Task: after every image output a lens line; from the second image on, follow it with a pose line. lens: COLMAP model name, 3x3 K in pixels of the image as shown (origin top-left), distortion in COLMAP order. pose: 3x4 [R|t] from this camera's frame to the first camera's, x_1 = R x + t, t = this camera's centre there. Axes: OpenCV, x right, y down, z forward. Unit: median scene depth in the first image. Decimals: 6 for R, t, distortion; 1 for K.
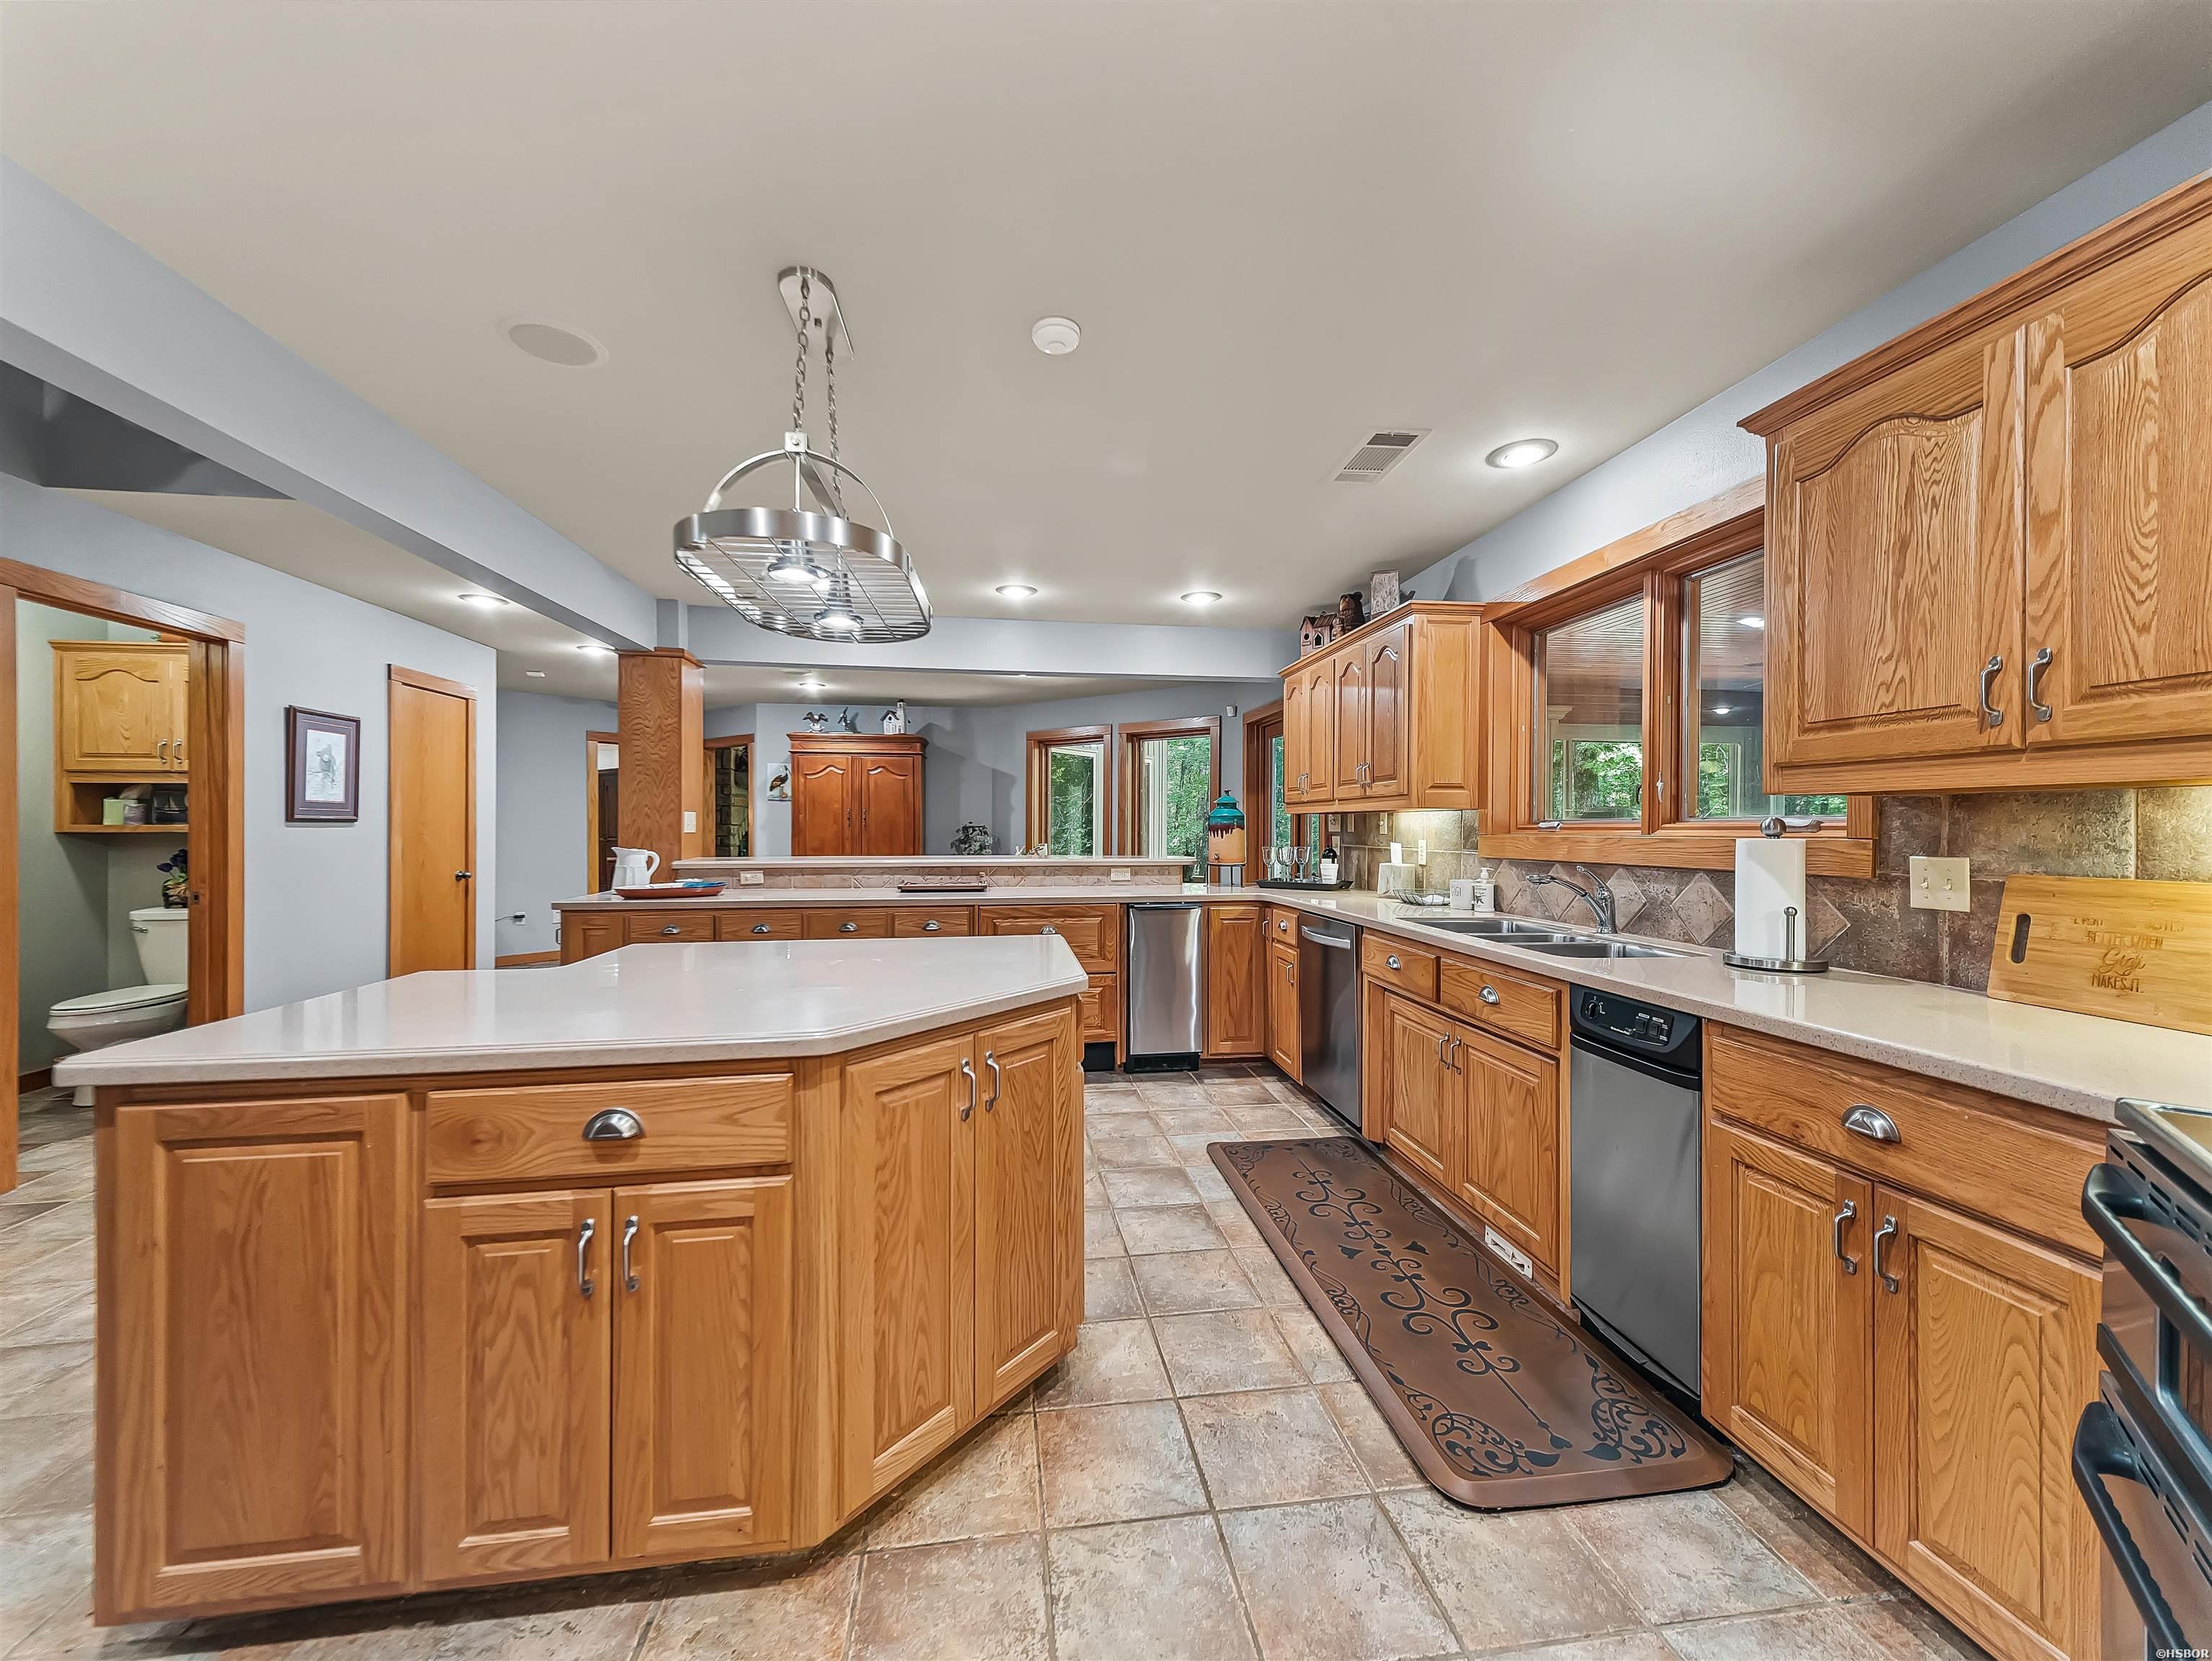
lens RADIAL K [[852.1, 0, 1109.2], [0, 852.1, 830.2], [0, 0, 1]] dist [0.024764, -0.006549]
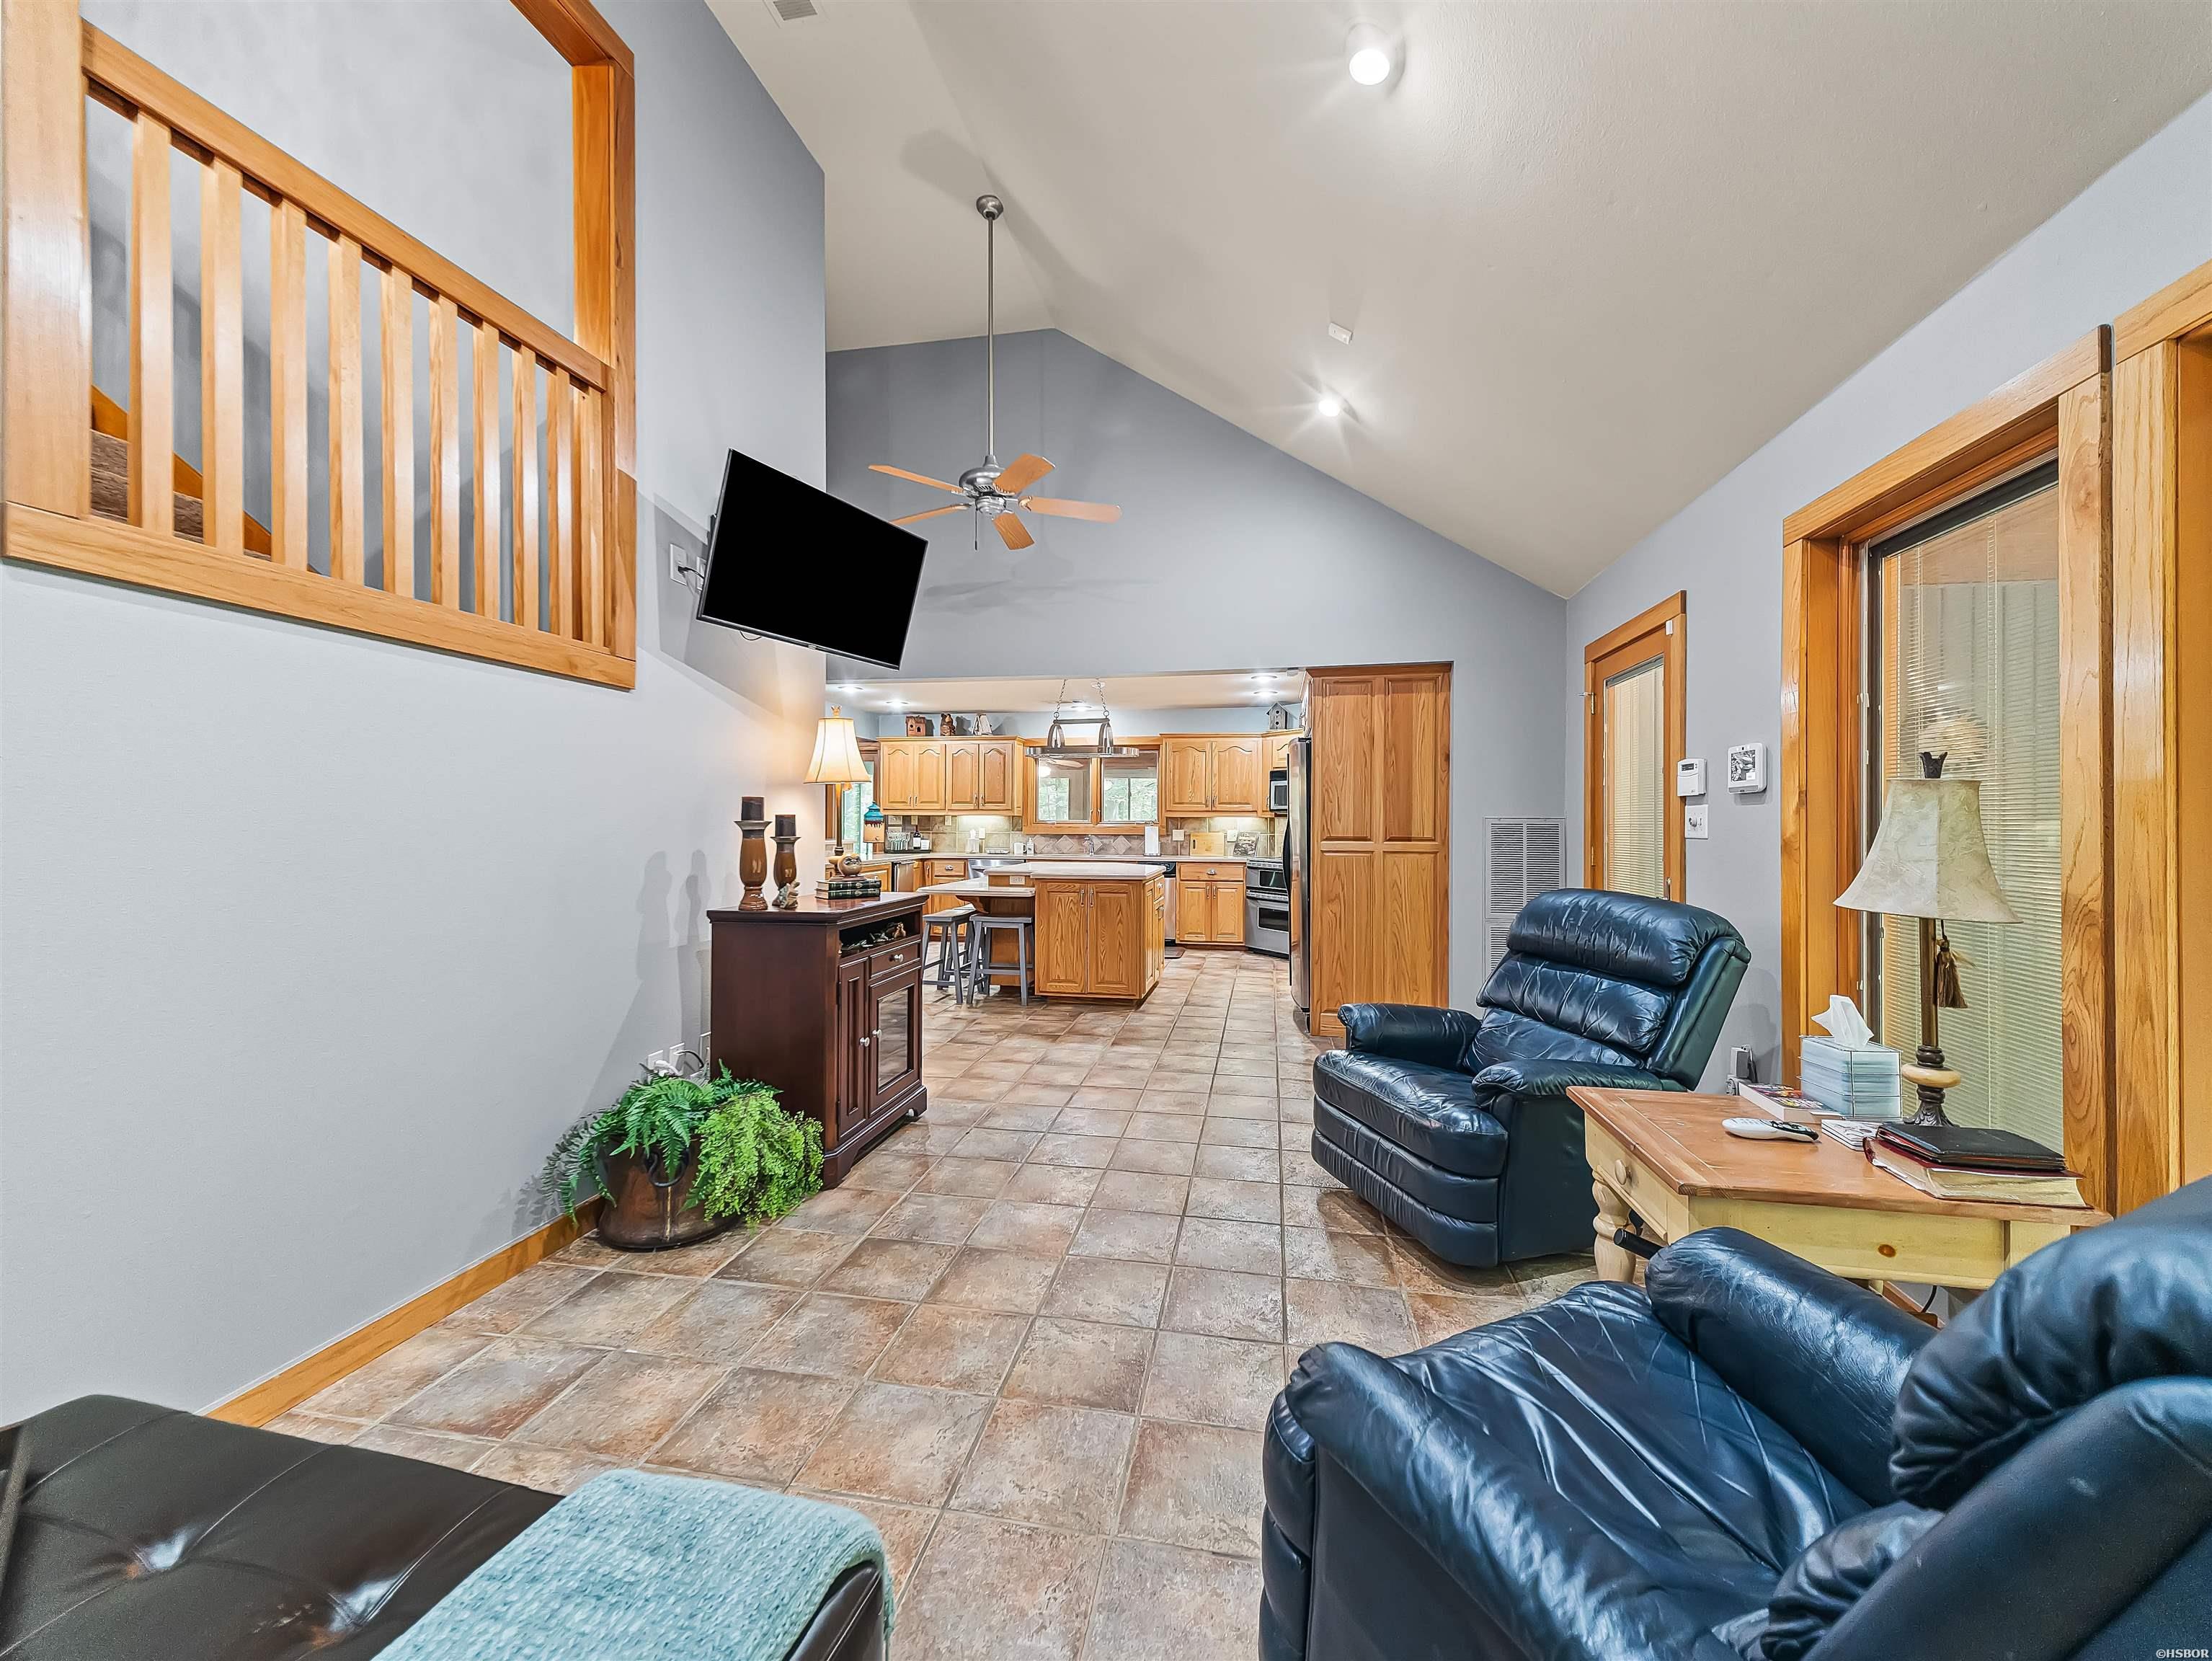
lens RADIAL K [[852.1, 0, 1117.6], [0, 852.1, 822.3], [0, 0, 1]] dist [0.024764, -0.006549]
pose [[0.318856, 0.001862, 0.947801, -1.862733], [-0.001667, 0.999998, -0.001404, -0.001994], [-0.947802, -0.001132, 0.318859, -0.112438]]
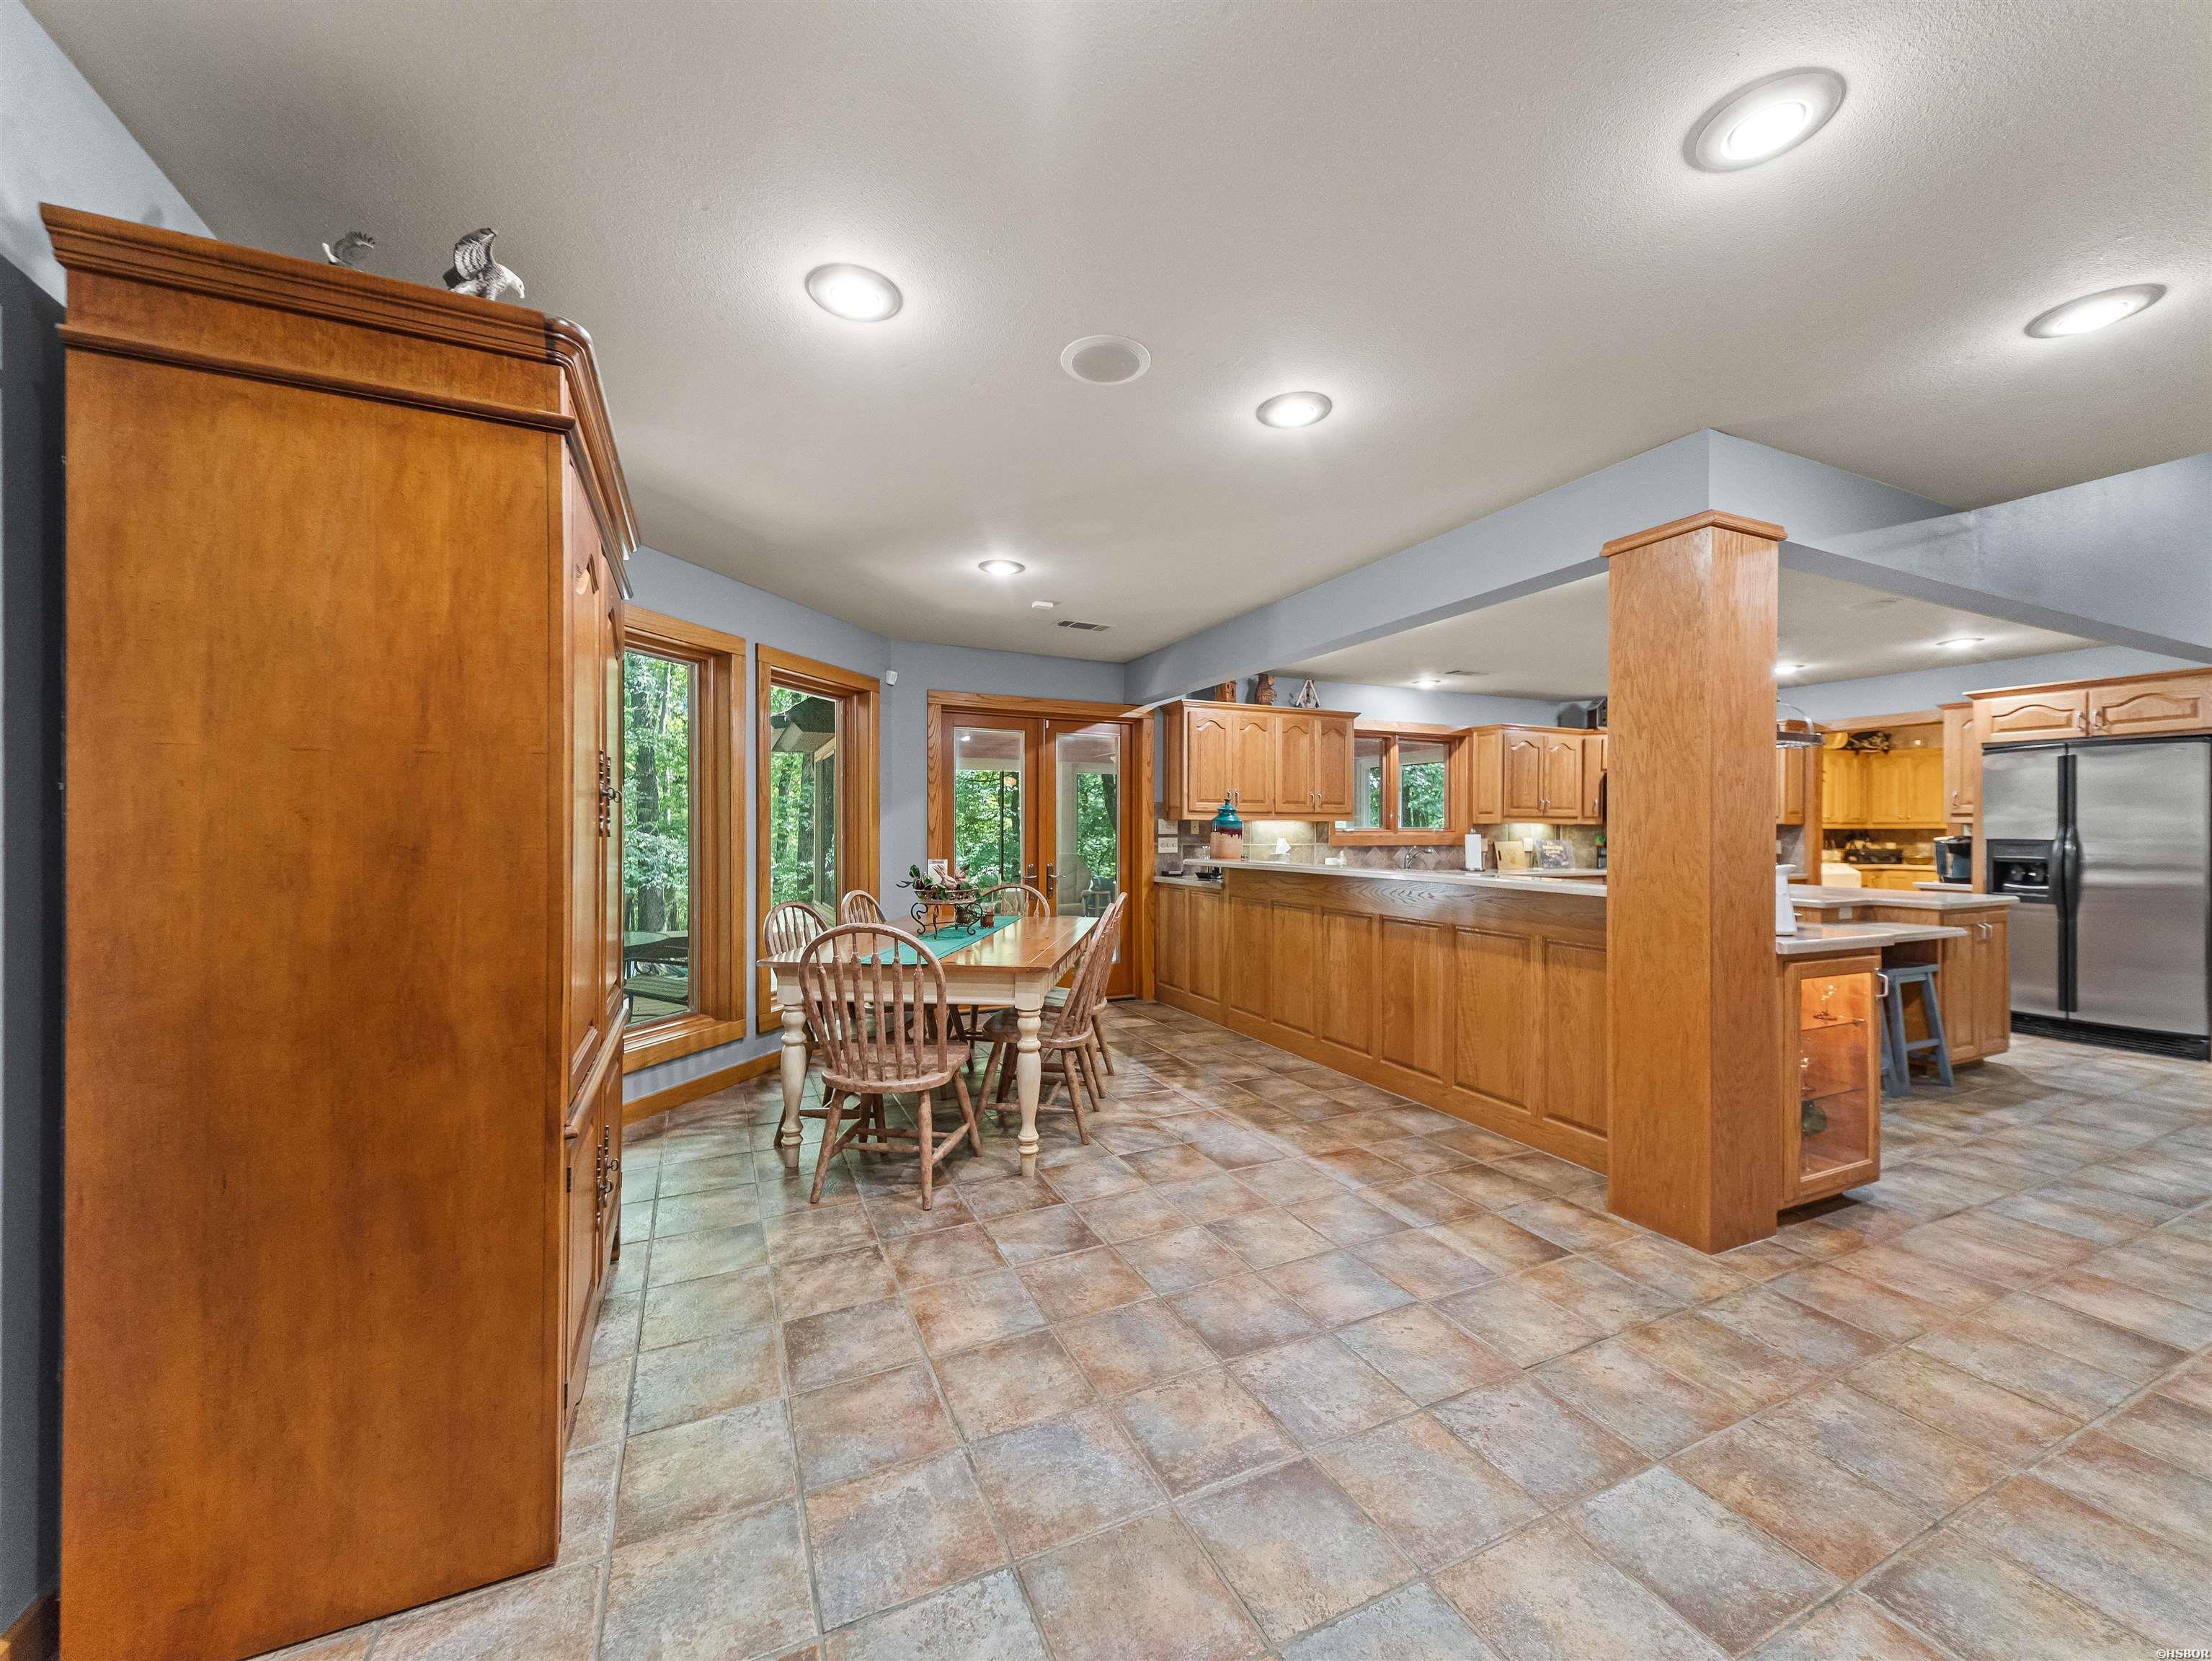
lens RADIAL K [[852.1, 0, 1096.8], [0, 852.1, 836.4], [0, 0, 1]] dist [0.024764, -0.006549]
pose [[-0.287955, -0.011098, 0.957580, -1.214455], [-0.000800, 0.999935, 0.011348, -0.012688], [-0.957644, 0.002502, -0.287945, 1.958724]]
